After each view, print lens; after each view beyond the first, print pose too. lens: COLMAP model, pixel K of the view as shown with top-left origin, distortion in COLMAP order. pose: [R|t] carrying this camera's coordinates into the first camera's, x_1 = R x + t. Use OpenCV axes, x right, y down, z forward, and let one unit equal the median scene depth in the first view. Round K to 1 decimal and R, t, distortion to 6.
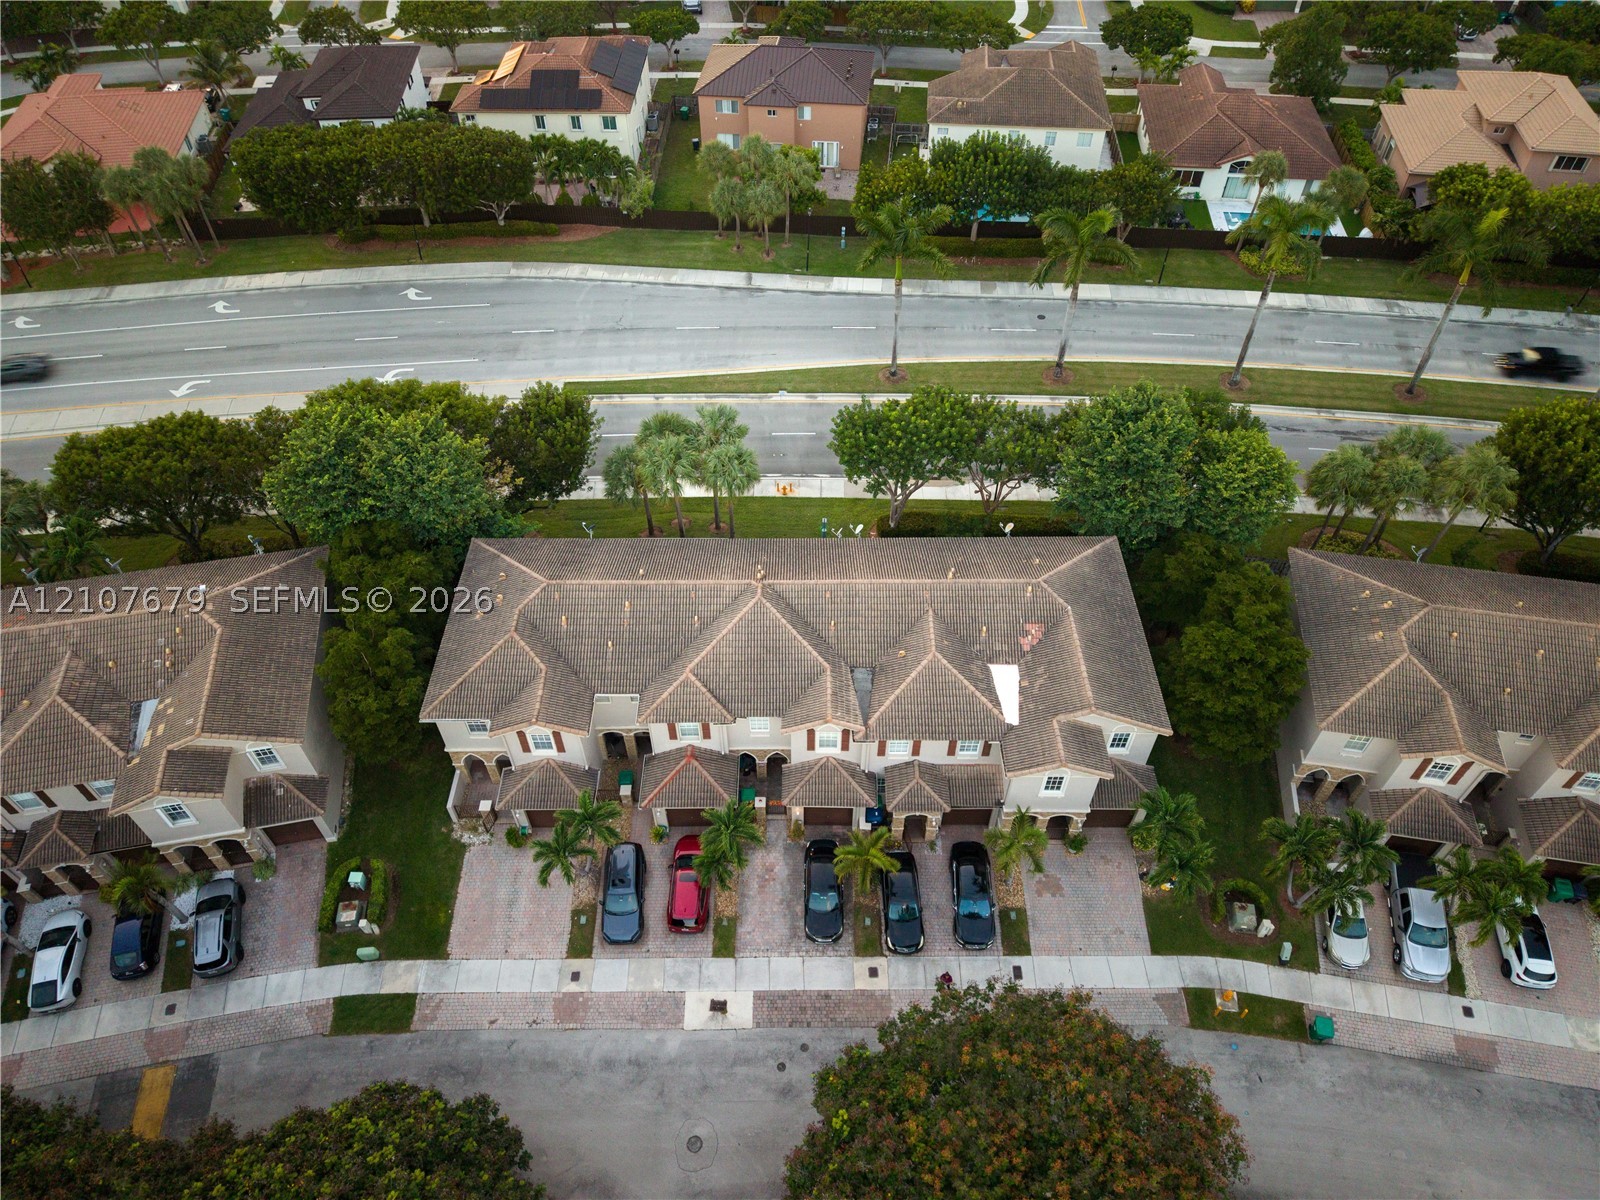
lens RADIAL K [[1087.6, 0, 800.0], [0, 1087.6, 600.0], [0, 0, 1]] dist [0.014450, -0.016191]
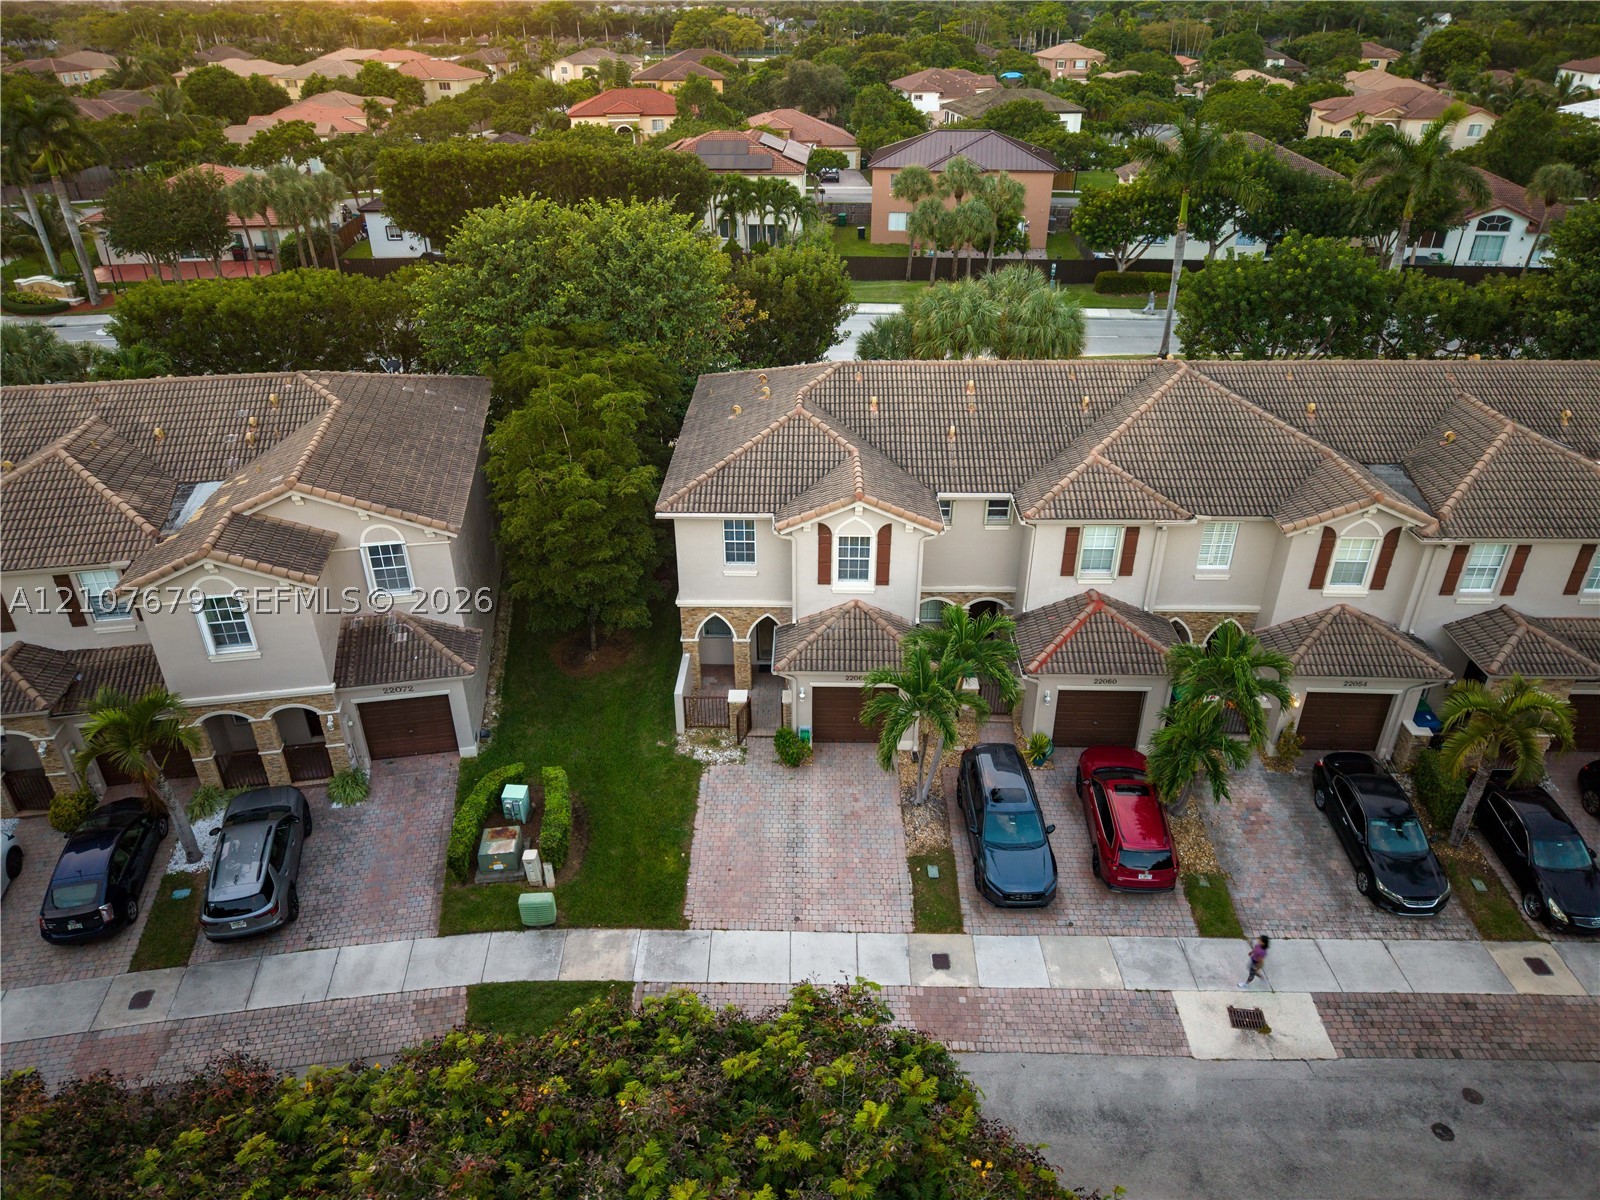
lens RADIAL K [[1074.2, 0, 793.2], [0, 1074.2, 603.6], [0, 0, 1]] dist [0.020651, -0.018618]
pose [[0.999695, 0.014323, -0.020114, -0.261483], [-0.019897, 0.949635, -0.312724, 0.338126], [0.014621, 0.313029, 0.949631, 0.460896]]
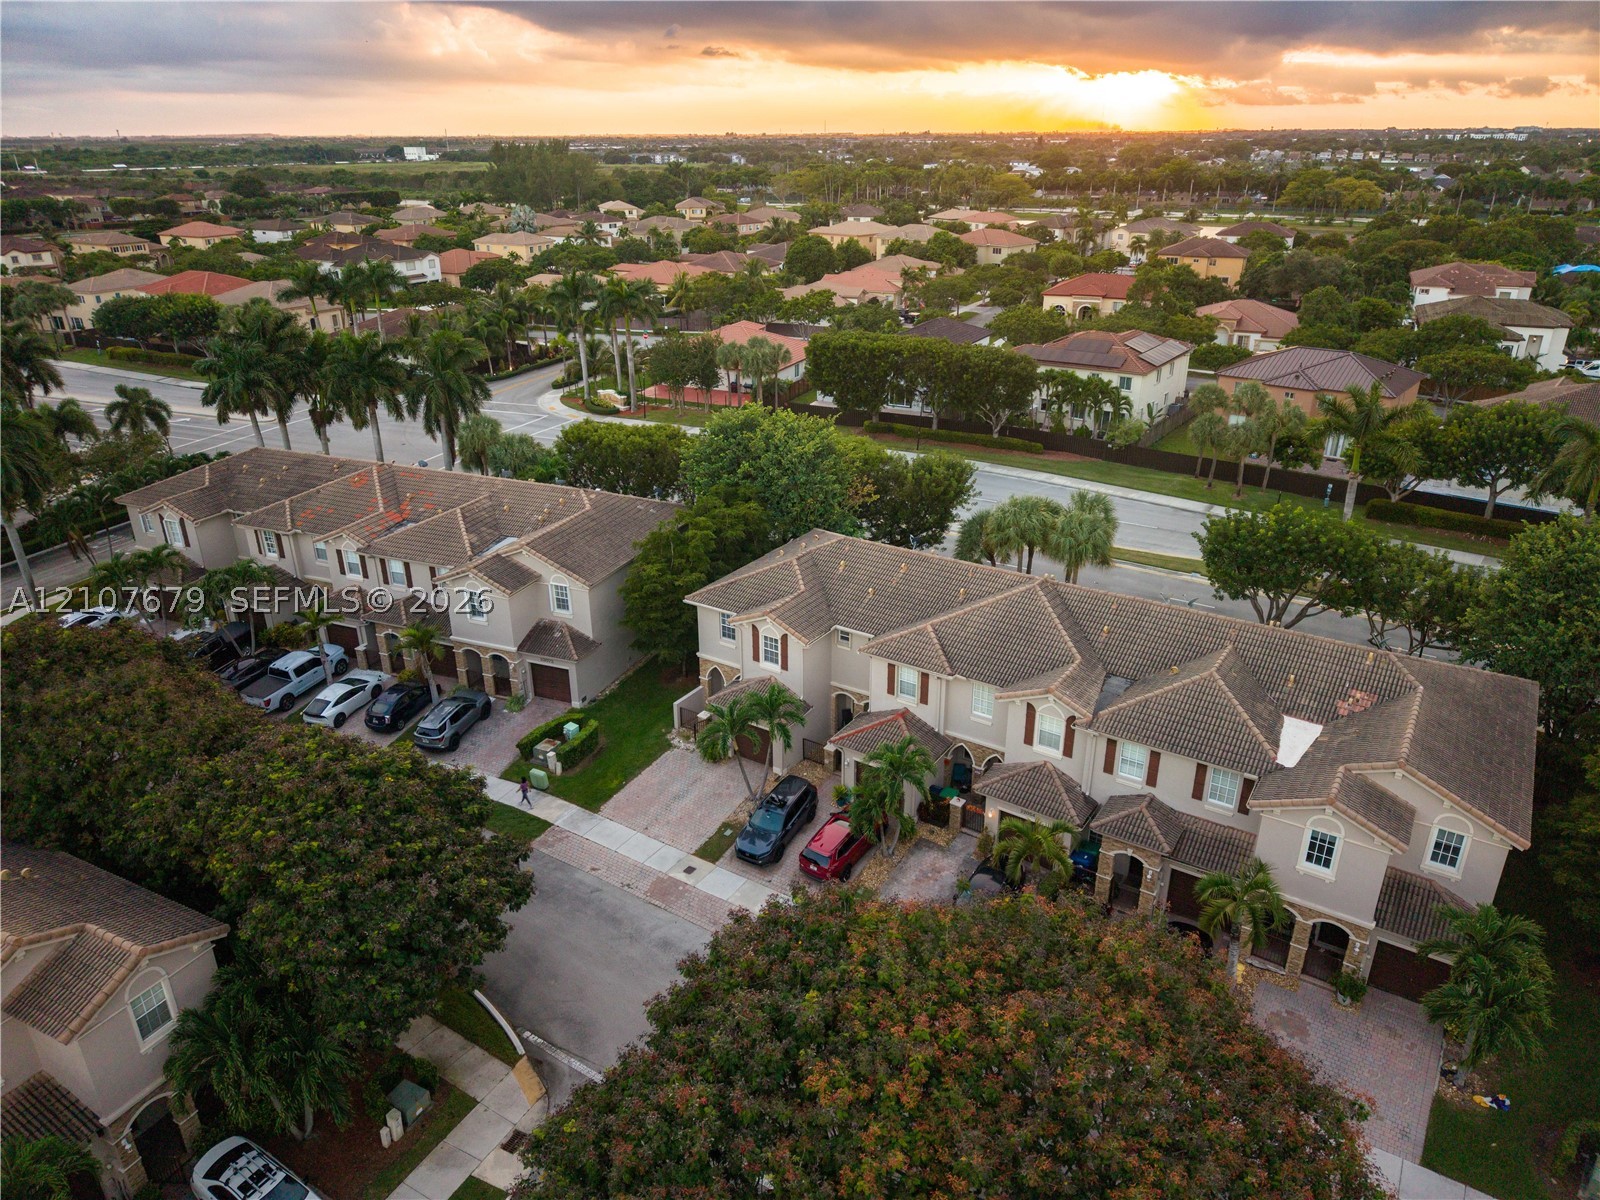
lens RADIAL K [[1066.7, 0, 792.0], [0, 1066.7, 595.3], [0, 0, 1]] dist [0.070740, -0.079440]
pose [[0.832551, 0.219801, -0.508474, 0.262158], [-0.409504, 0.862362, -0.297723, 0.370865], [0.373049, 0.456092, 0.807969, 0.202750]]
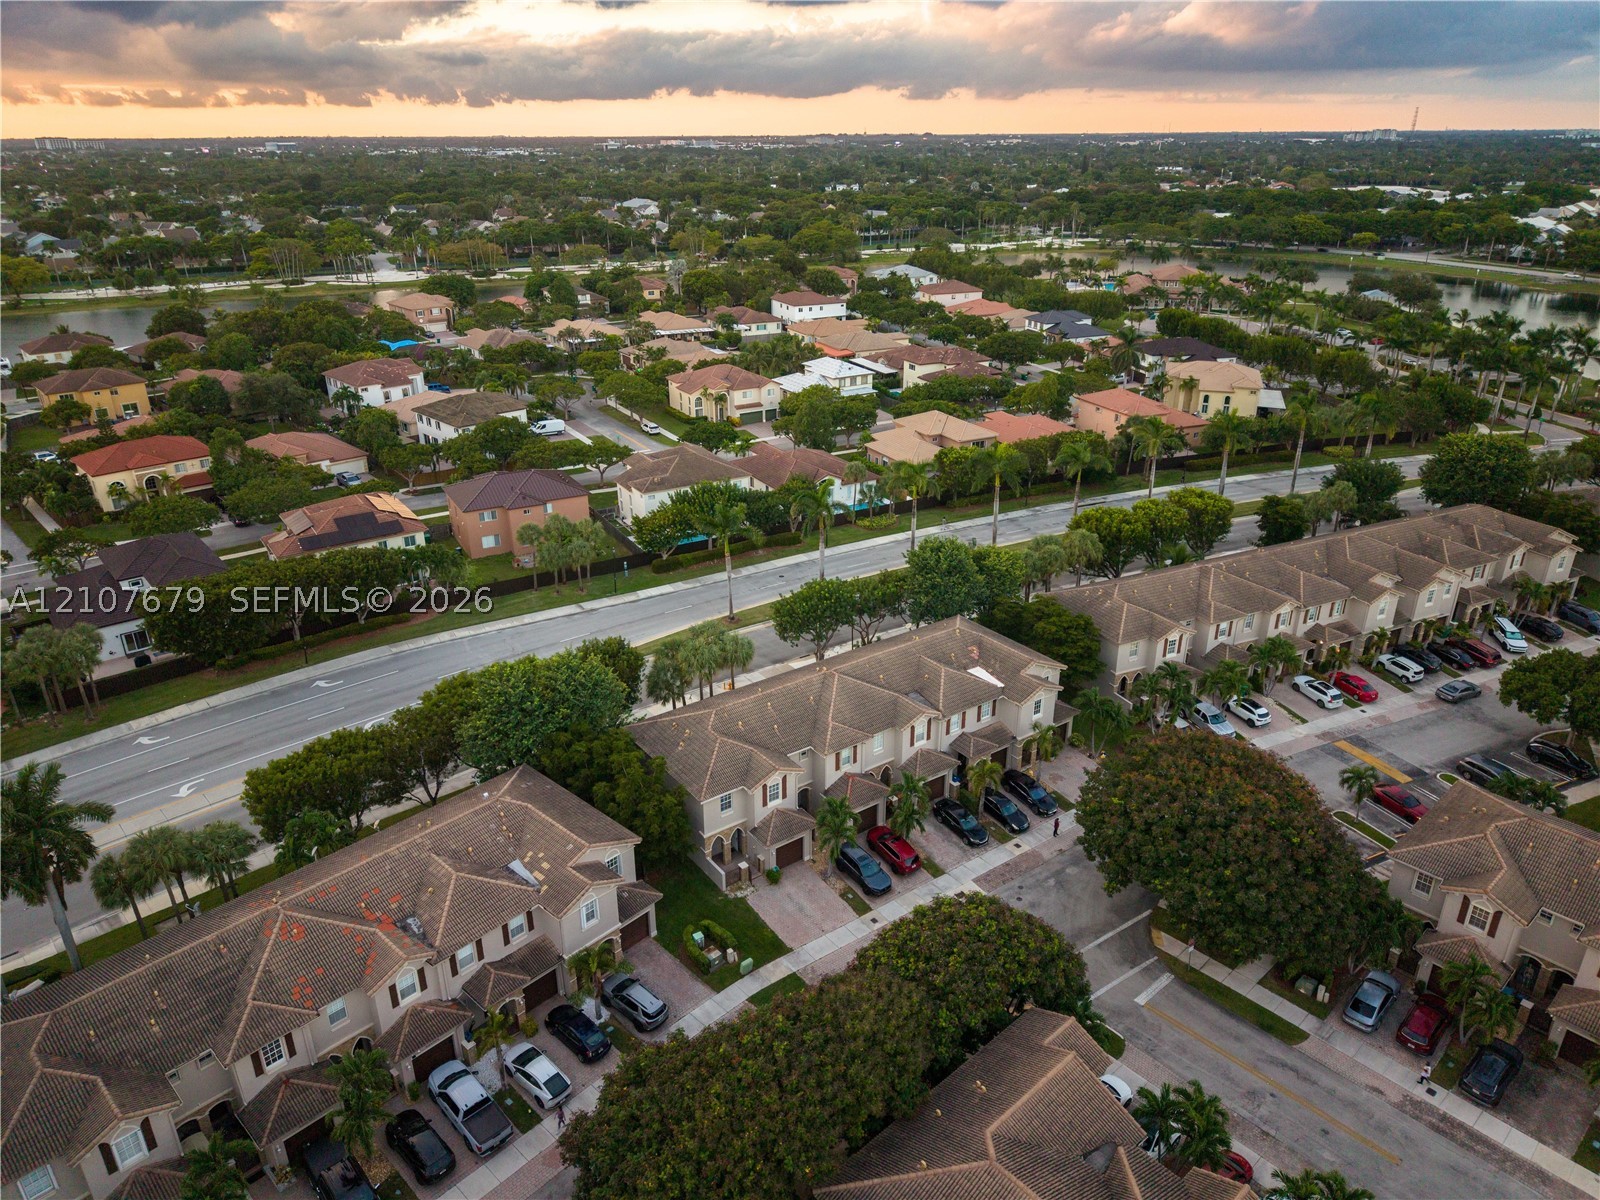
lens RADIAL K [[1094.3, 0, 805.3], [0, 1094.3, 557.4], [0, 0, 1]] dist [0.088604, -0.133105]
pose [[0.809040, -0.208435, 0.549554, -0.966941], [0.432319, 0.844479, -0.316156, 0.354045], [-0.398189, 0.493366, 0.773328, -0.332549]]
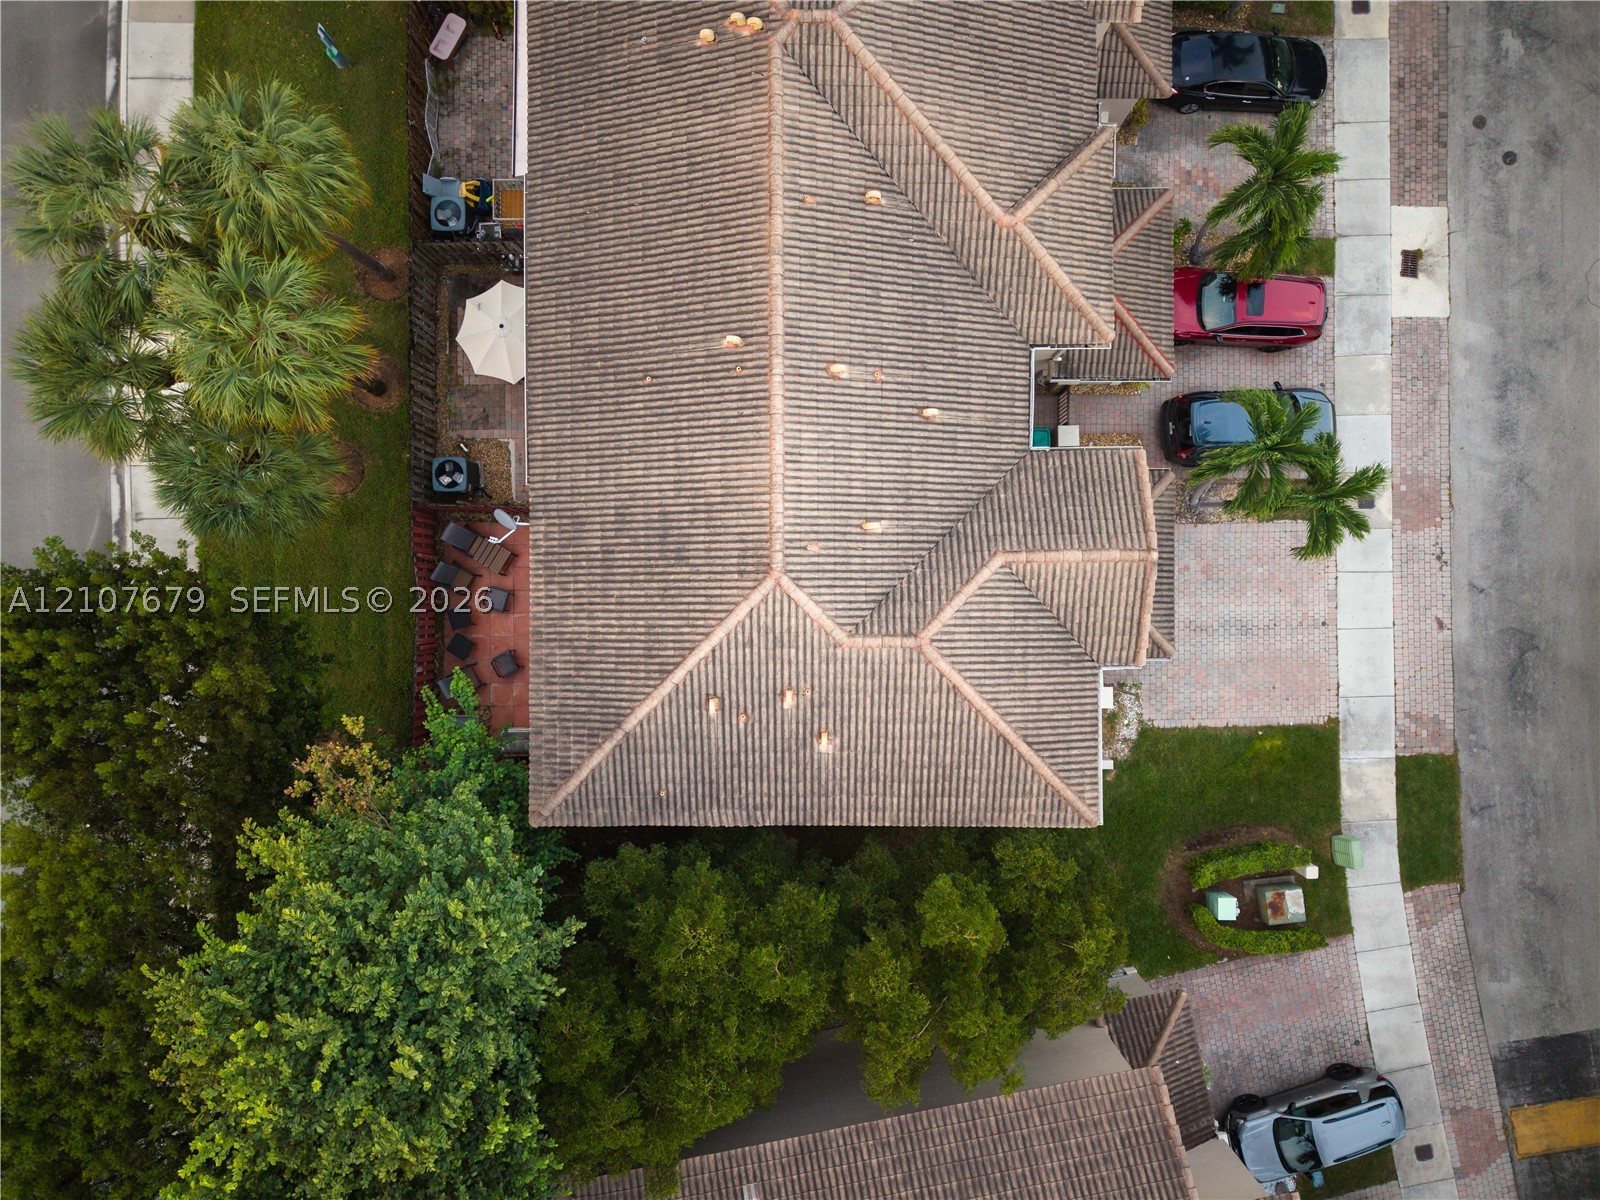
lens RADIAL K [[1087.6, 0, 800.0], [0, 1087.6, 600.0], [0, 0, 1]] dist [0.014450, -0.016191]
pose [[-0.004275, -0.999978, 0.005063, -0.256714], [0.742137, 0.000221, 0.670248, -0.285615], [-0.670235, 0.006622, 0.742120, 0.746130]]
